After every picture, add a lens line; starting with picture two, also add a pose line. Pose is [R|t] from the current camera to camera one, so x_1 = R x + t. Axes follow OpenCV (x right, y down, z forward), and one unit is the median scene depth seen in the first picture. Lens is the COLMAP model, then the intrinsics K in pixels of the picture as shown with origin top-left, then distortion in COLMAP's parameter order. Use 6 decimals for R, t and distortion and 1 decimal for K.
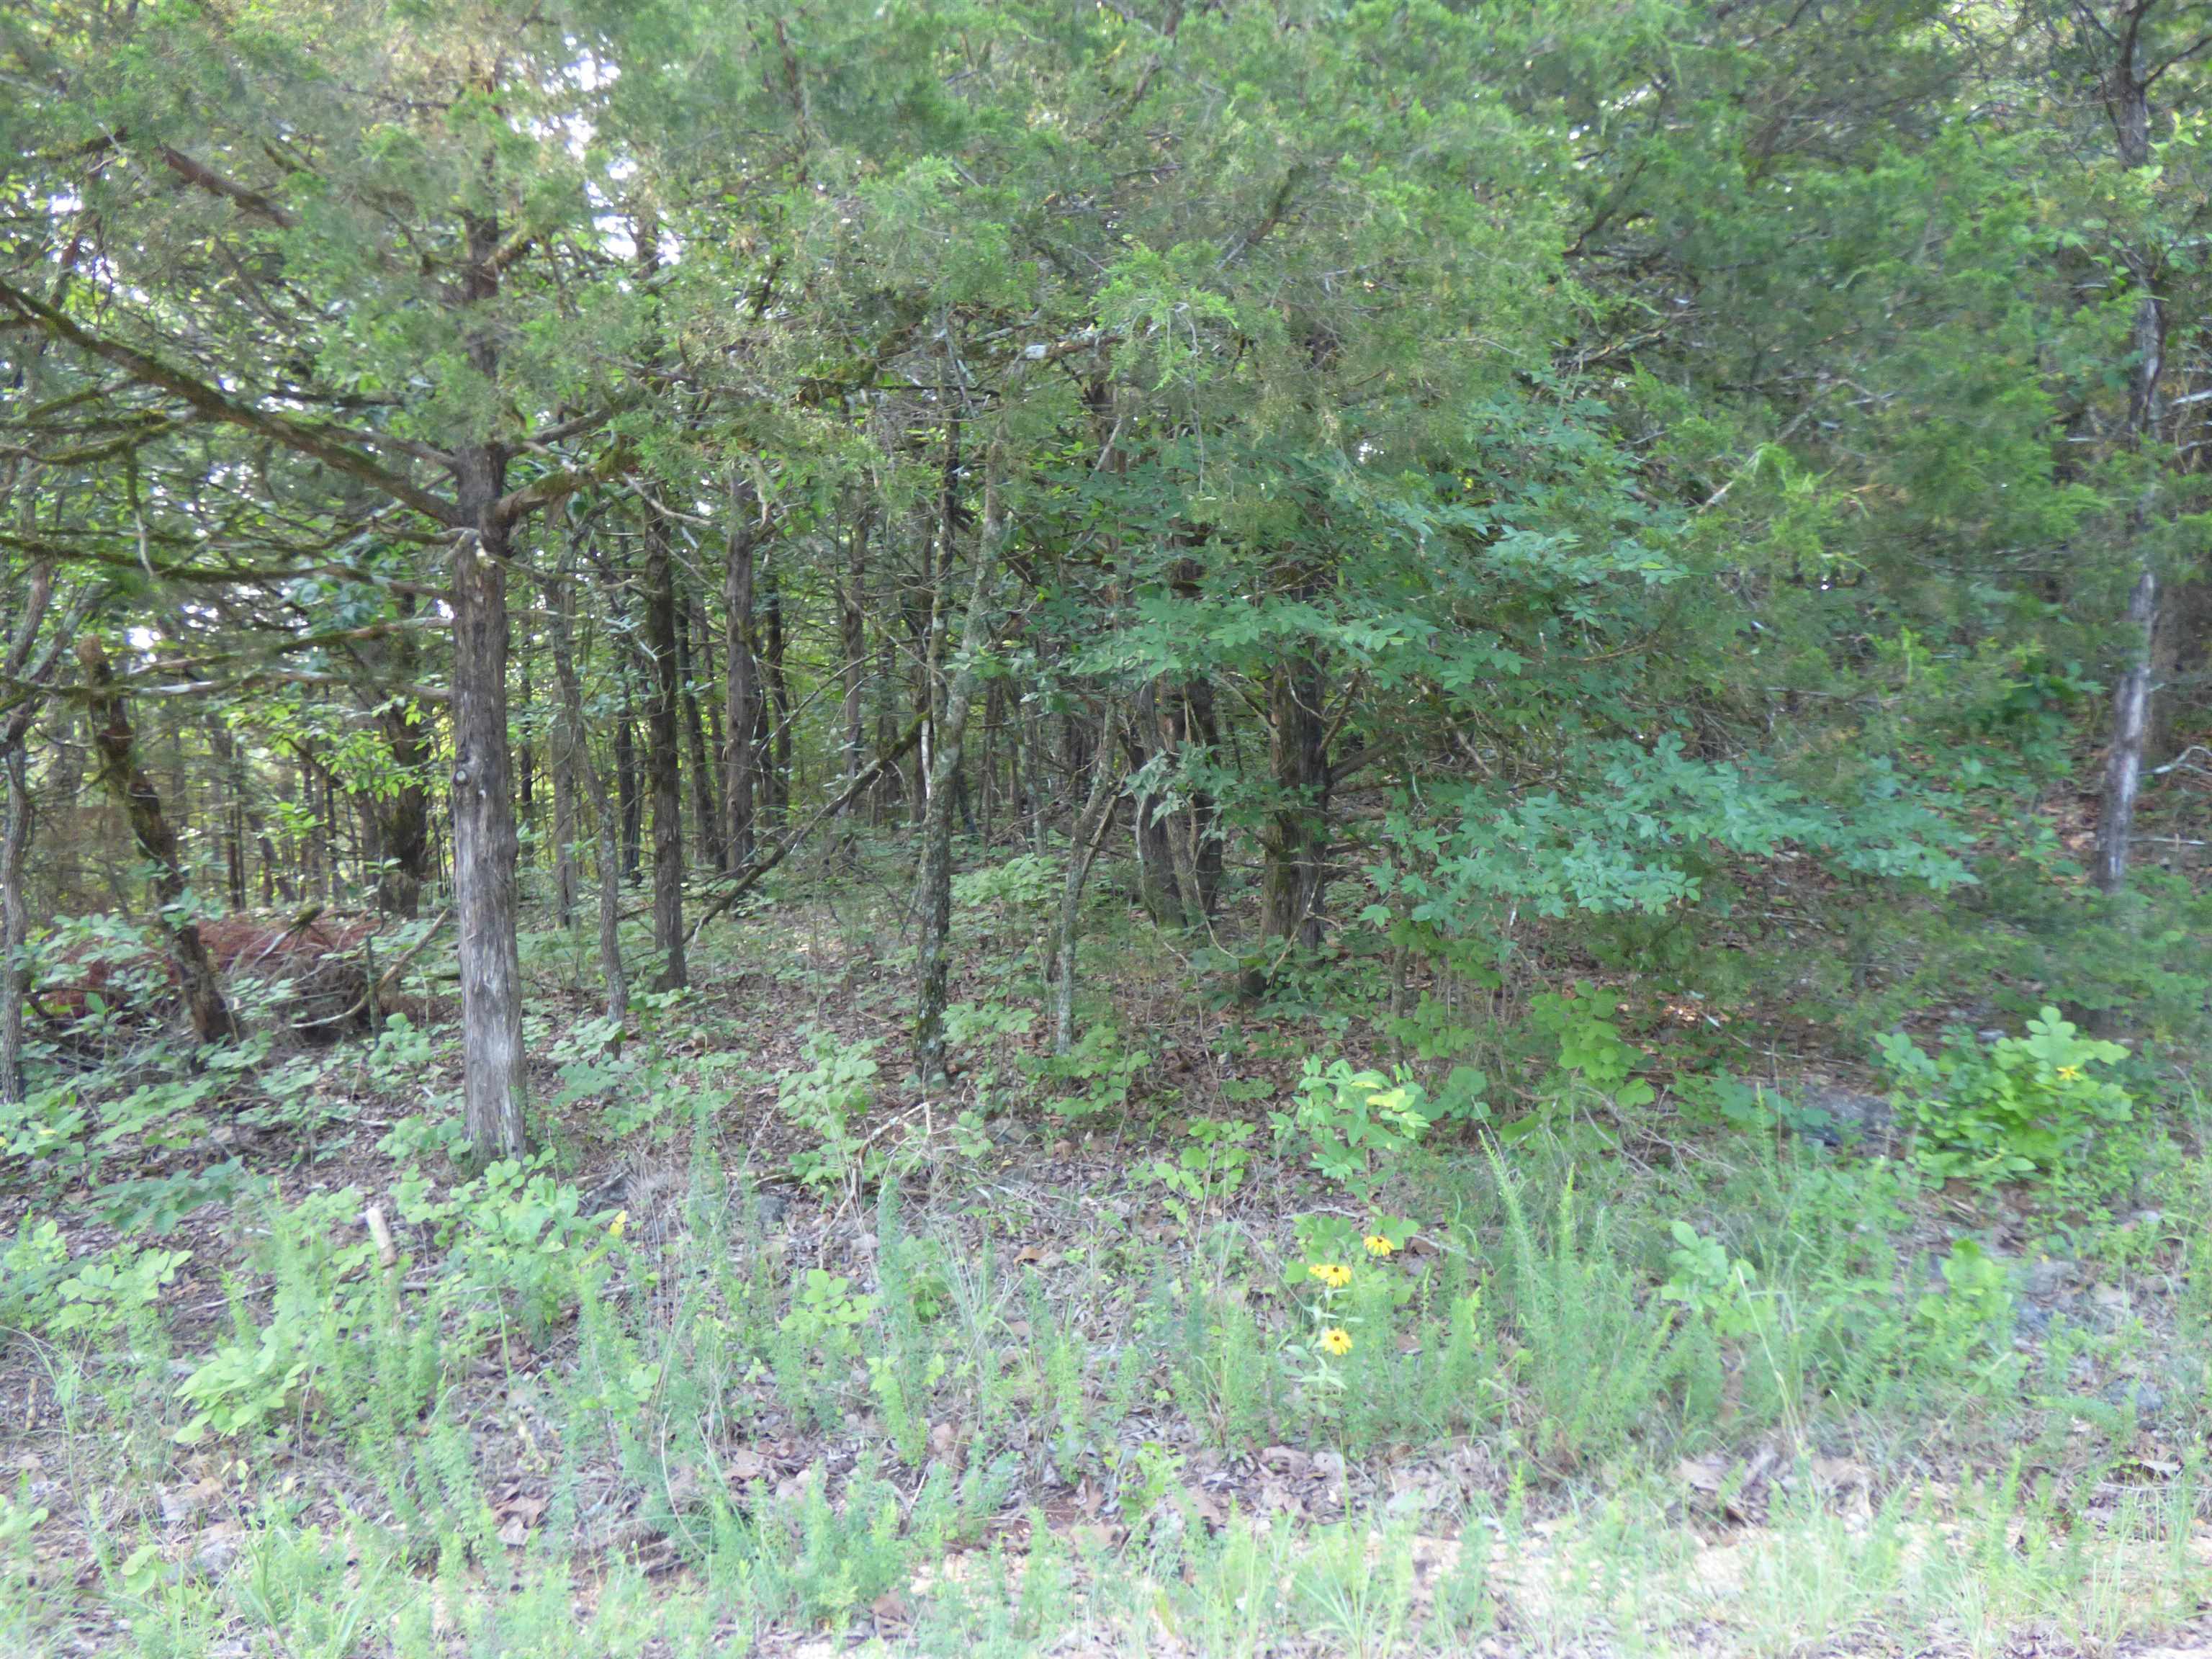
lens RADIAL K [[2061.3, 0, 1107.0], [0, 2061.3, 833.4], [0, 0, 1]] dist [0.007073, 0.000000]
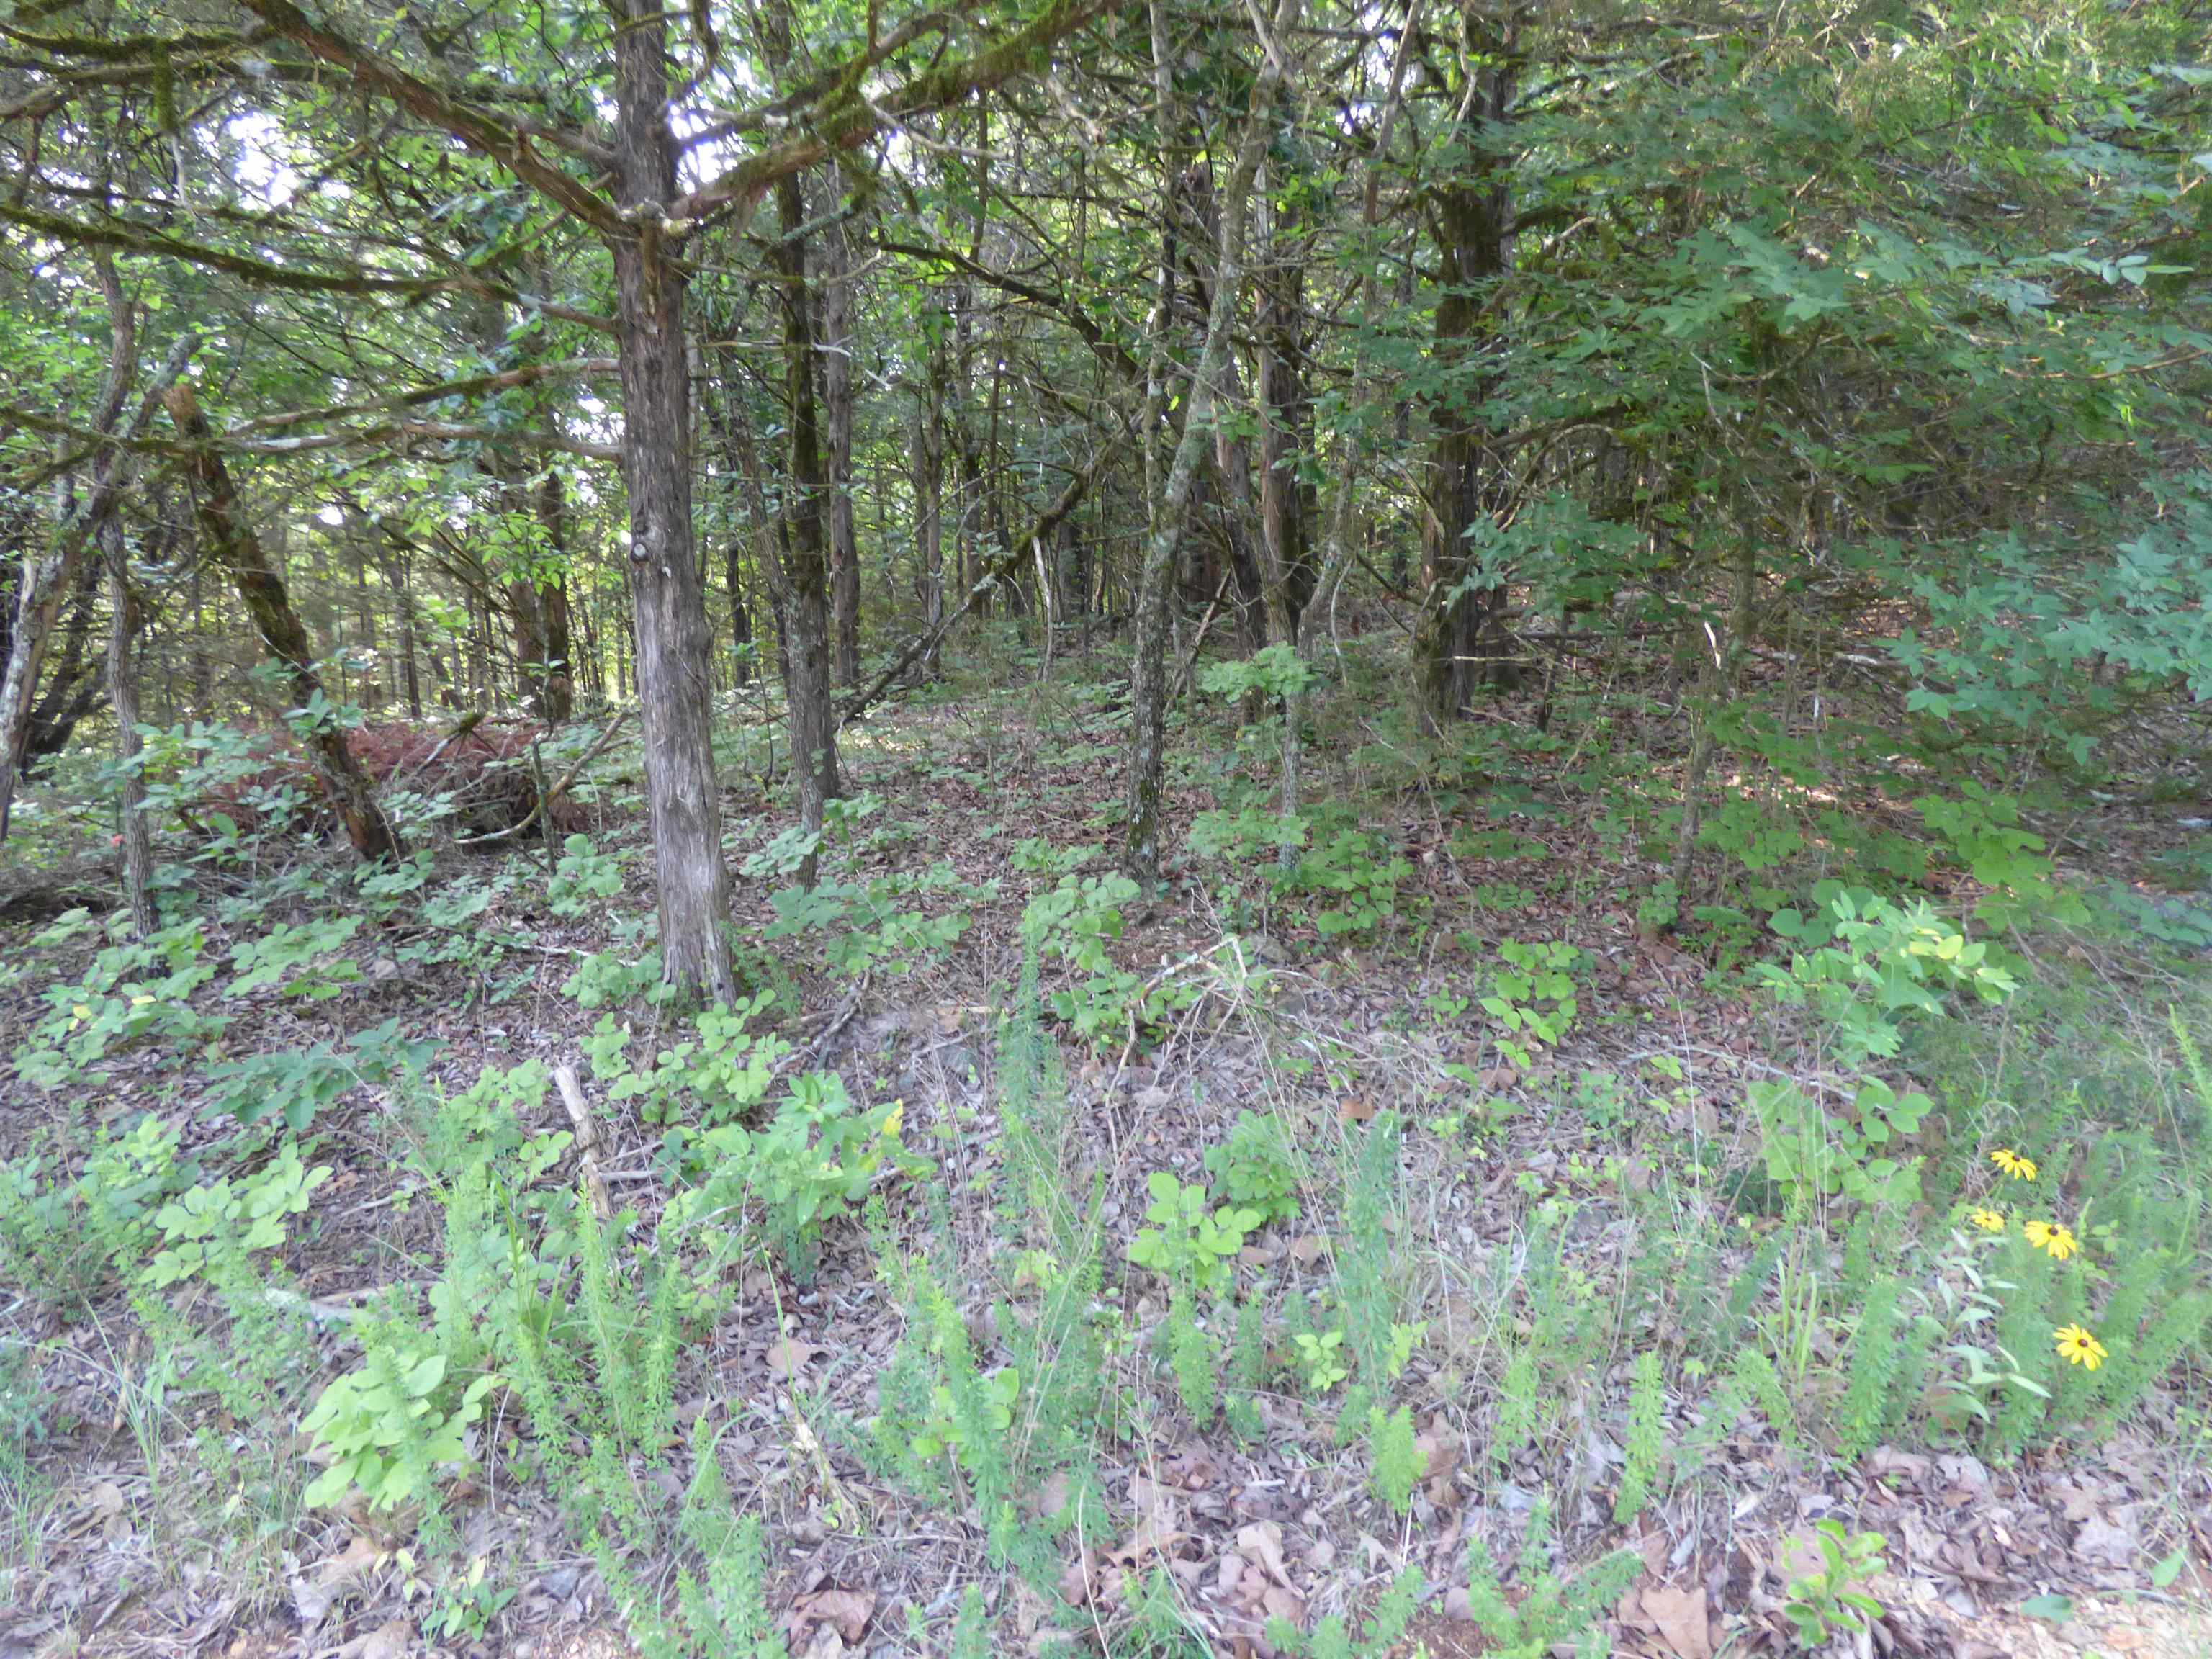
lens RADIAL K [[1425.6, 0, 1104.6], [0, 1425.6, 827.8], [0, 0, 1]] dist [-0.020009, 0.003477]
pose [[0.998963, -0.014700, 0.043087, -0.146683], [0.009551, 0.993043, 0.117361, 0.017195], [-0.044513, -0.116827, 0.992154, 0.395027]]
